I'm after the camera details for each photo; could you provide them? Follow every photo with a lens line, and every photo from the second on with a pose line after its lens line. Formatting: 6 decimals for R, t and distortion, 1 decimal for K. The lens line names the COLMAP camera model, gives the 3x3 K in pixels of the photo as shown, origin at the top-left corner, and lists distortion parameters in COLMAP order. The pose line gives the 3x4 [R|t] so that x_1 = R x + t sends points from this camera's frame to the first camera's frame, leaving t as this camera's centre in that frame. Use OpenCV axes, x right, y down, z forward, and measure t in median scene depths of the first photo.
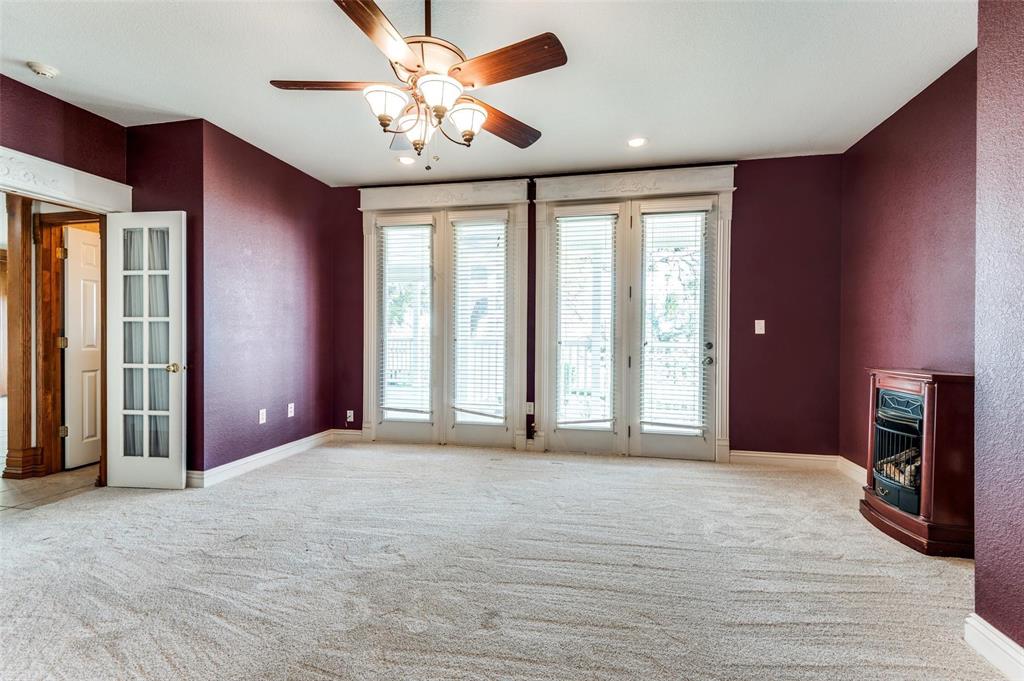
lens RADIAL K [[462.9, 0, 514.1], [0, 462.9, 338.1], [0, 0, 1]] dist [0.048536, -0.032935]
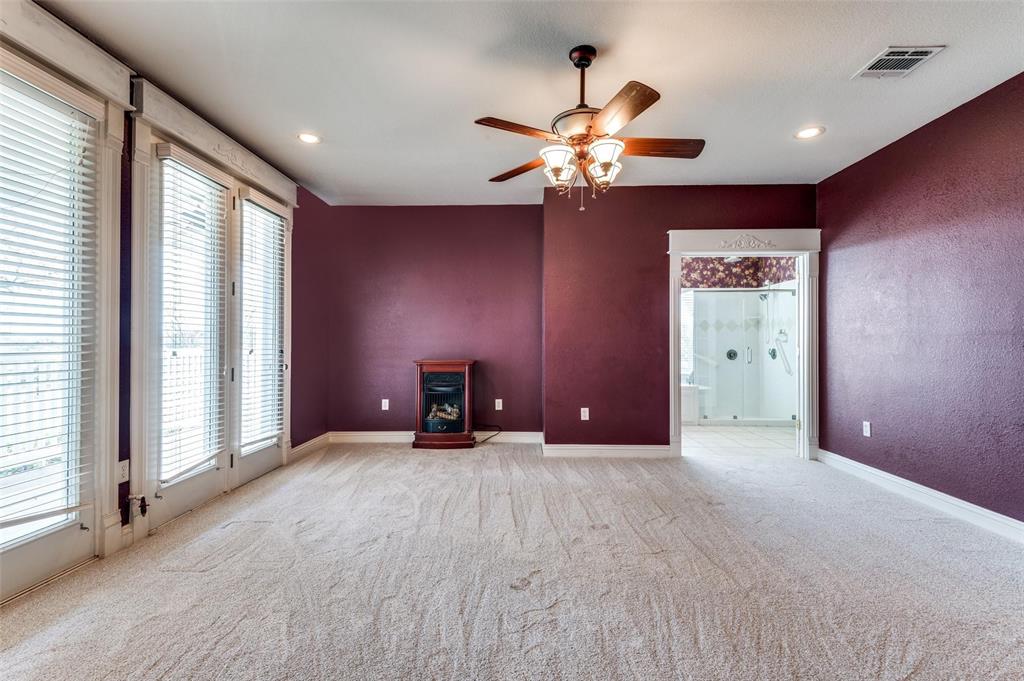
lens RADIAL K [[462.9, 0, 514.1], [0, 462.9, 338.1], [0, 0, 1]] dist [0.048536, -0.032935]
pose [[-0.177068, 0.003710, 0.984192, -0.647595], [0.005351, 0.999982, -0.002807, -0.007590], [-0.984184, 0.004769, -0.177085, 0.662408]]
